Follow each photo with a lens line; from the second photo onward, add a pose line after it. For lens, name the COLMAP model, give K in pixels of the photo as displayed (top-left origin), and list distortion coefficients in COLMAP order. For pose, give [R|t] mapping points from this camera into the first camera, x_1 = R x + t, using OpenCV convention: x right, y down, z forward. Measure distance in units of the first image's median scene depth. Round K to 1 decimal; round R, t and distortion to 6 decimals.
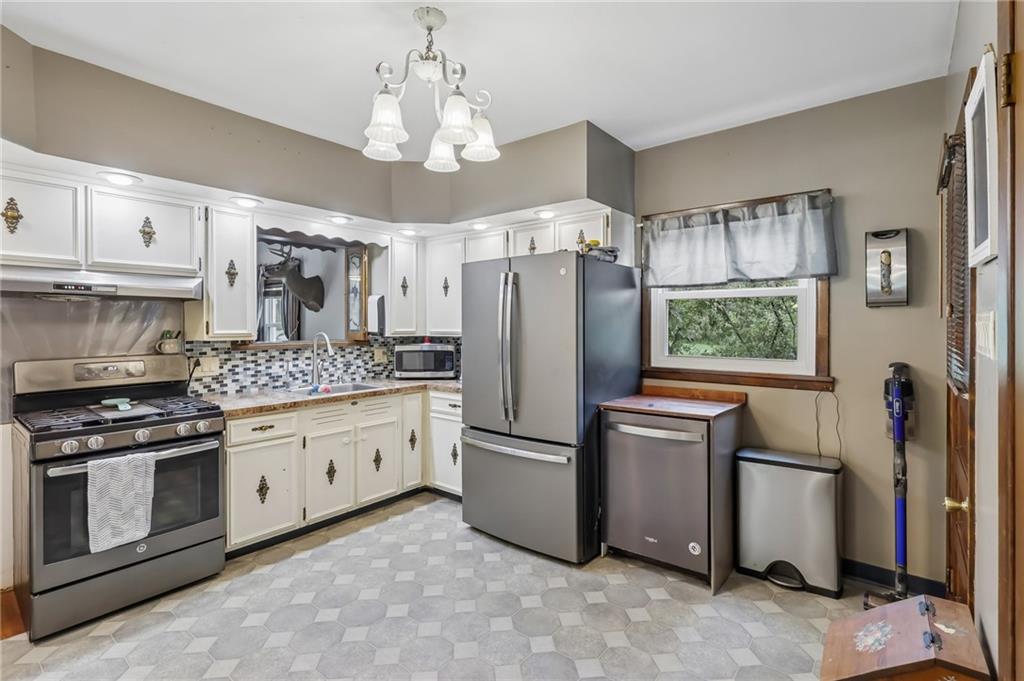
lens RADIAL K [[483.5, 0, 513.6], [0, 483.5, 335.6], [0, 0, 1]] dist [-0.005275, -0.000669]
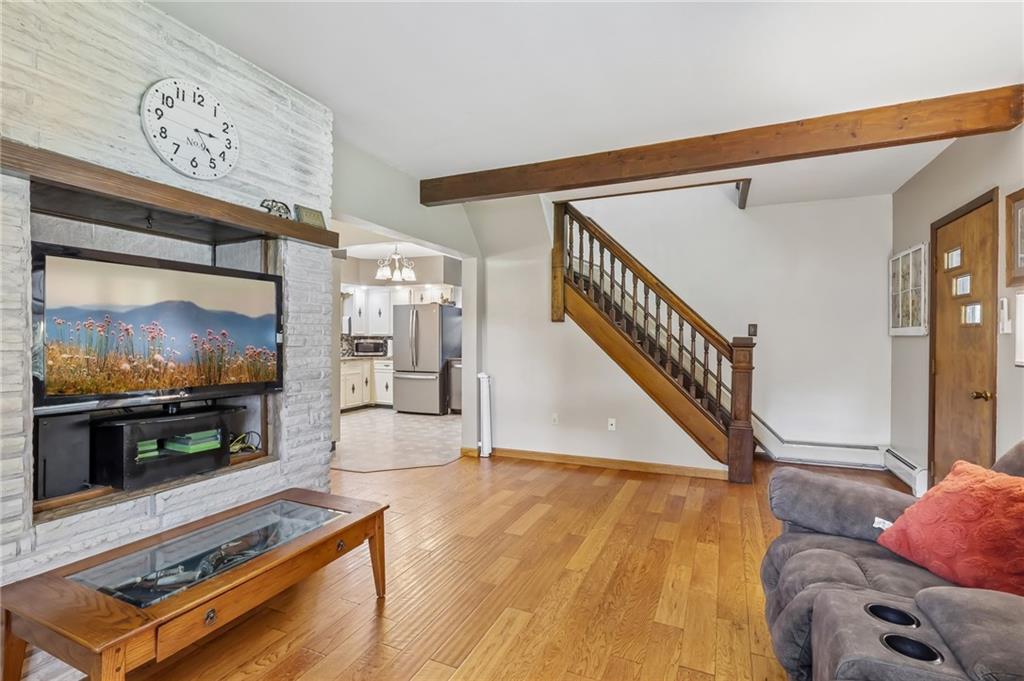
lens RADIAL K [[483.5, 0, 514.3], [0, 483.5, 340.8], [0, 0, 1]] dist [-0.005275, -0.000669]
pose [[0.964545, 0.002770, 0.263905, -0.178080], [0.001695, 0.999859, -0.016691, 0.081820], [-0.263914, 0.016546, 0.964404, -1.696729]]
